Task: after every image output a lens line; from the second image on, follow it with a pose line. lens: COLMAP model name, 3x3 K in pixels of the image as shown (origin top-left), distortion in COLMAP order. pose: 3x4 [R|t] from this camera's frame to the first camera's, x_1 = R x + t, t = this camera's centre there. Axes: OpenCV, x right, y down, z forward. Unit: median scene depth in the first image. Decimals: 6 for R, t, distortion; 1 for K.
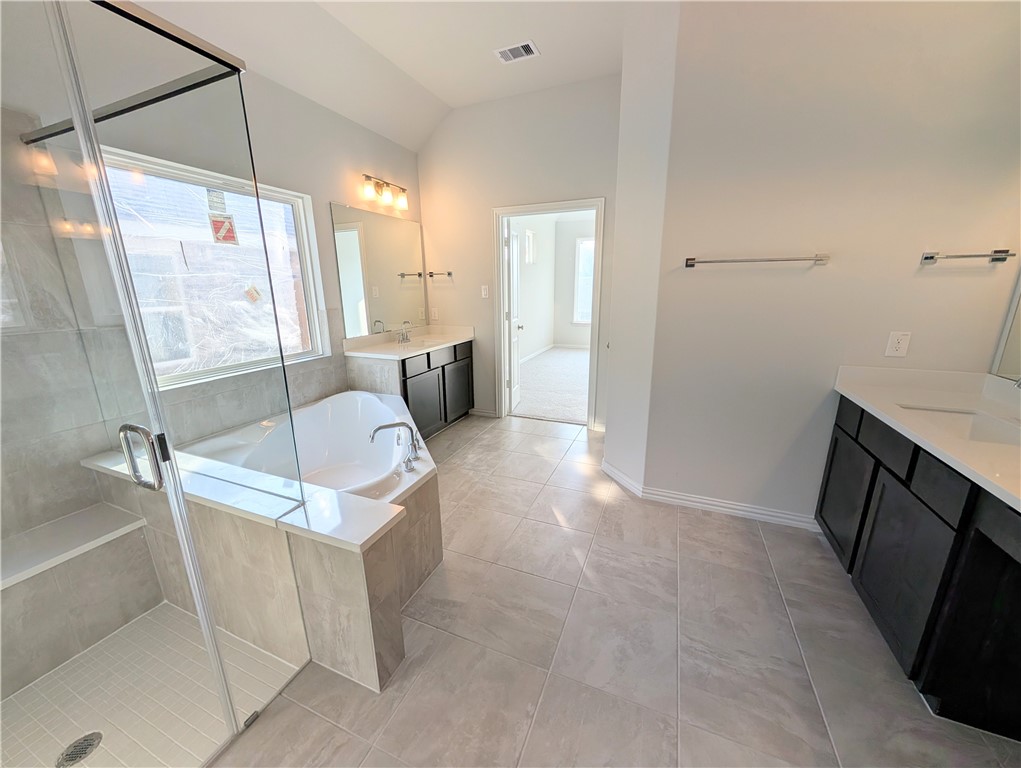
lens RADIAL K [[385.6, 0, 508.7], [0, 385.6, 382.6], [0, 0, 1]] dist [-0.000586, 0.000500]
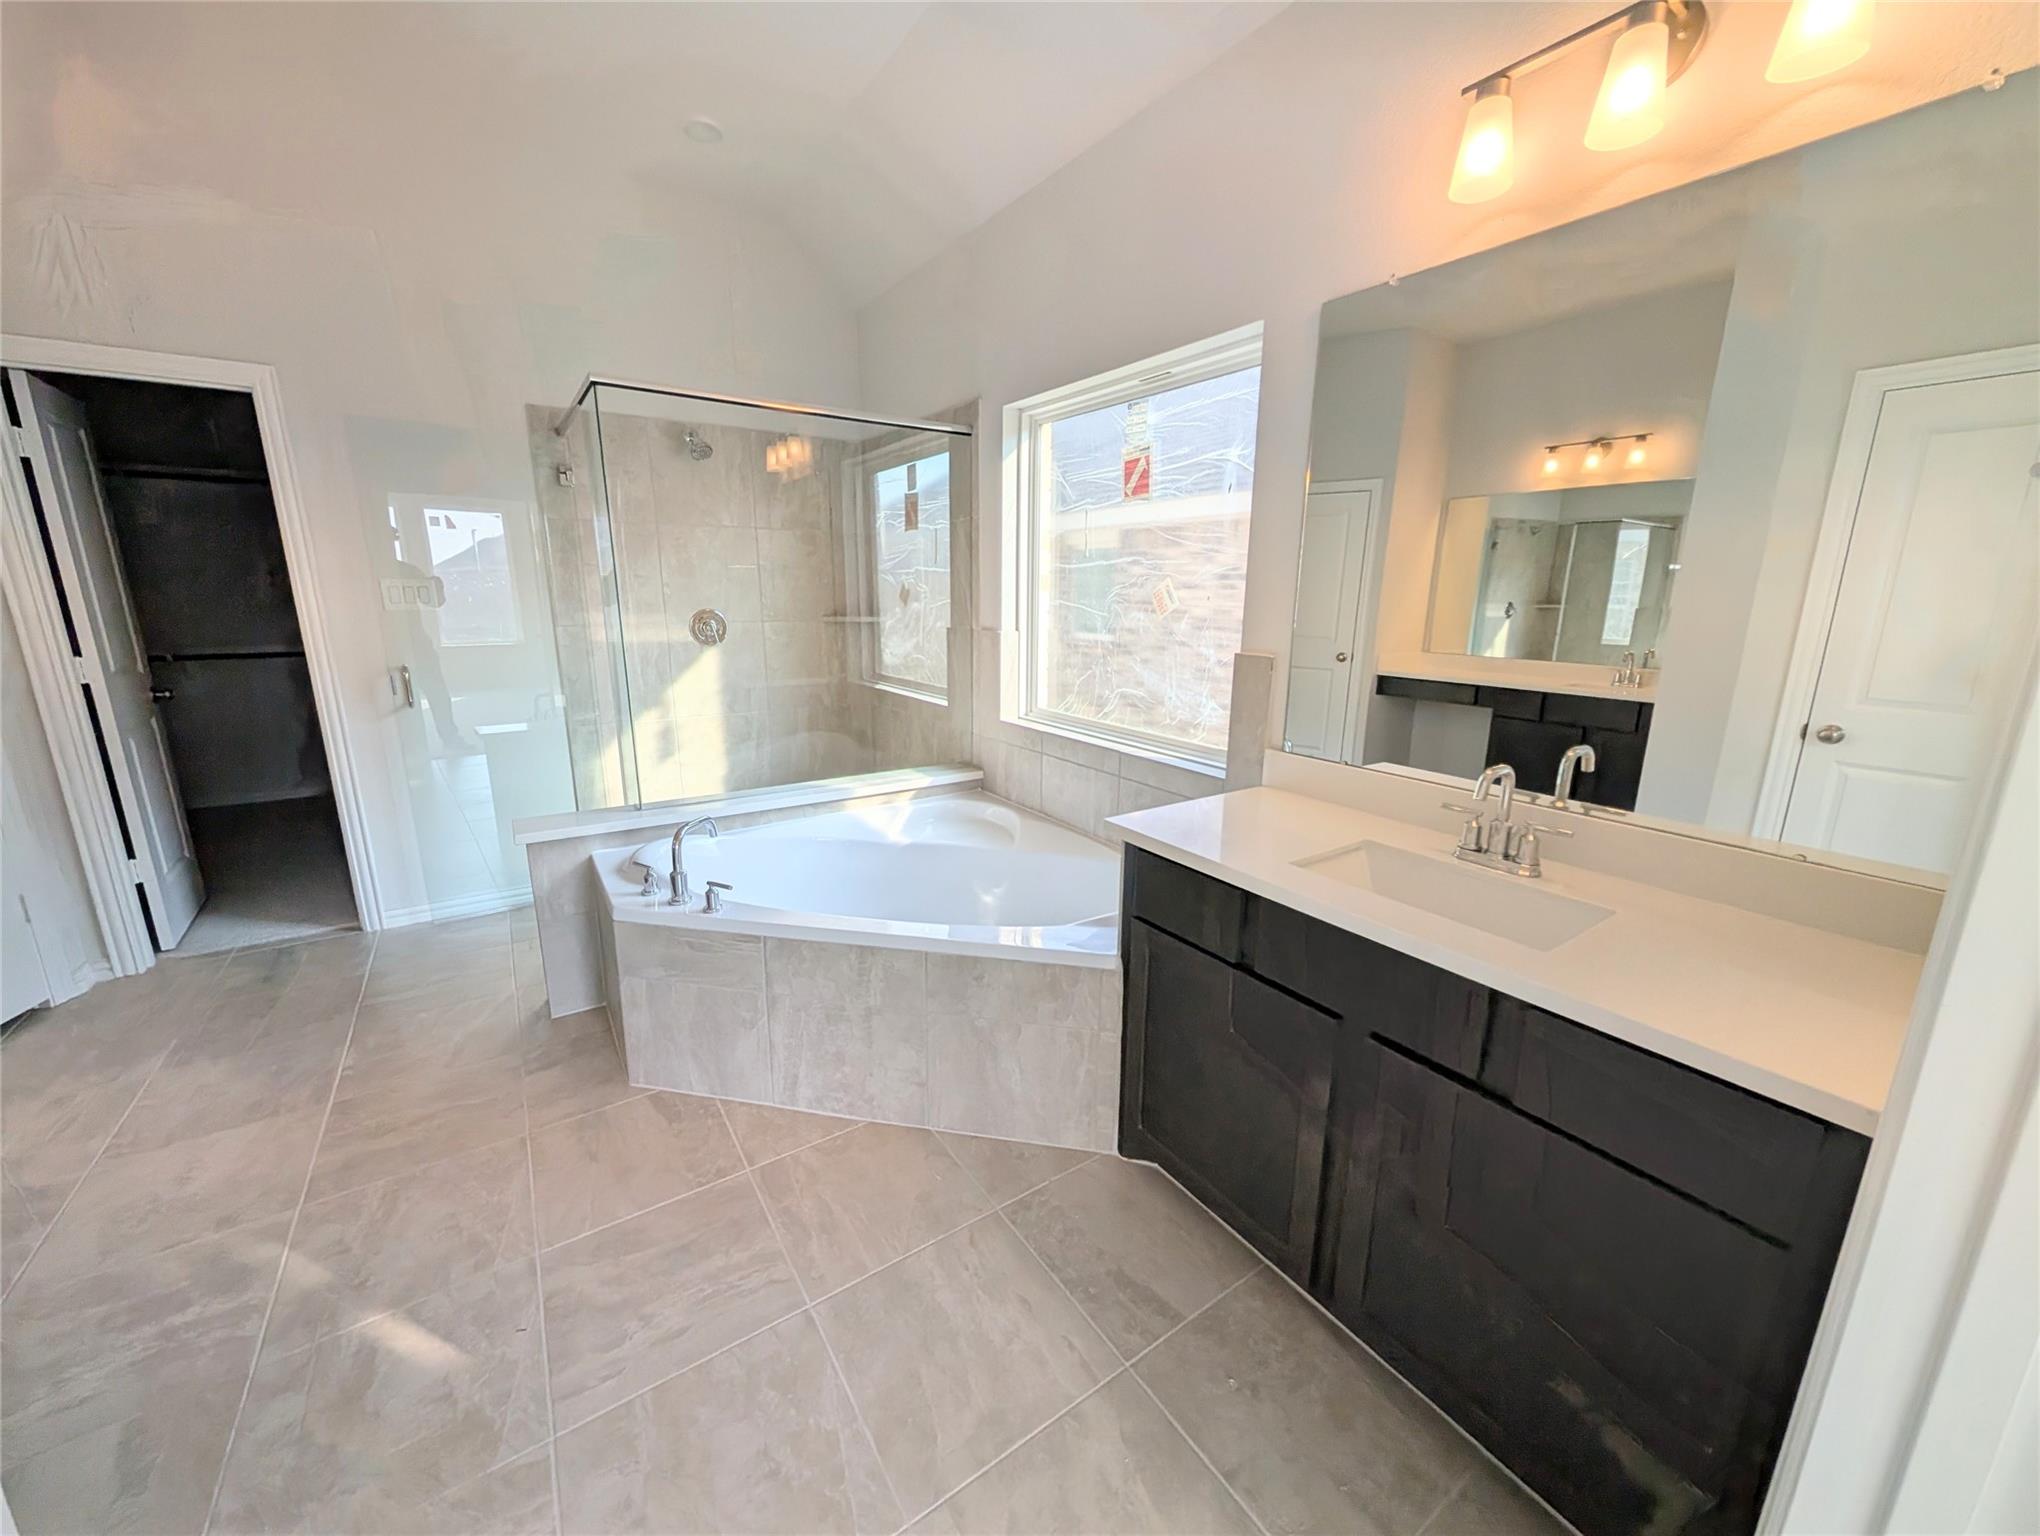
lens RADIAL K [[770.4, 0, 1016.4], [0, 770.4, 765.2], [0, 0, 1]] dist [-0.000586, 0.000500]
pose [[-0.545542, 0.192328, -0.815717, 0.321469], [-0.207222, 0.912136, 0.353649, -0.431781], [0.812061, 0.361965, -0.457754, 1.722526]]
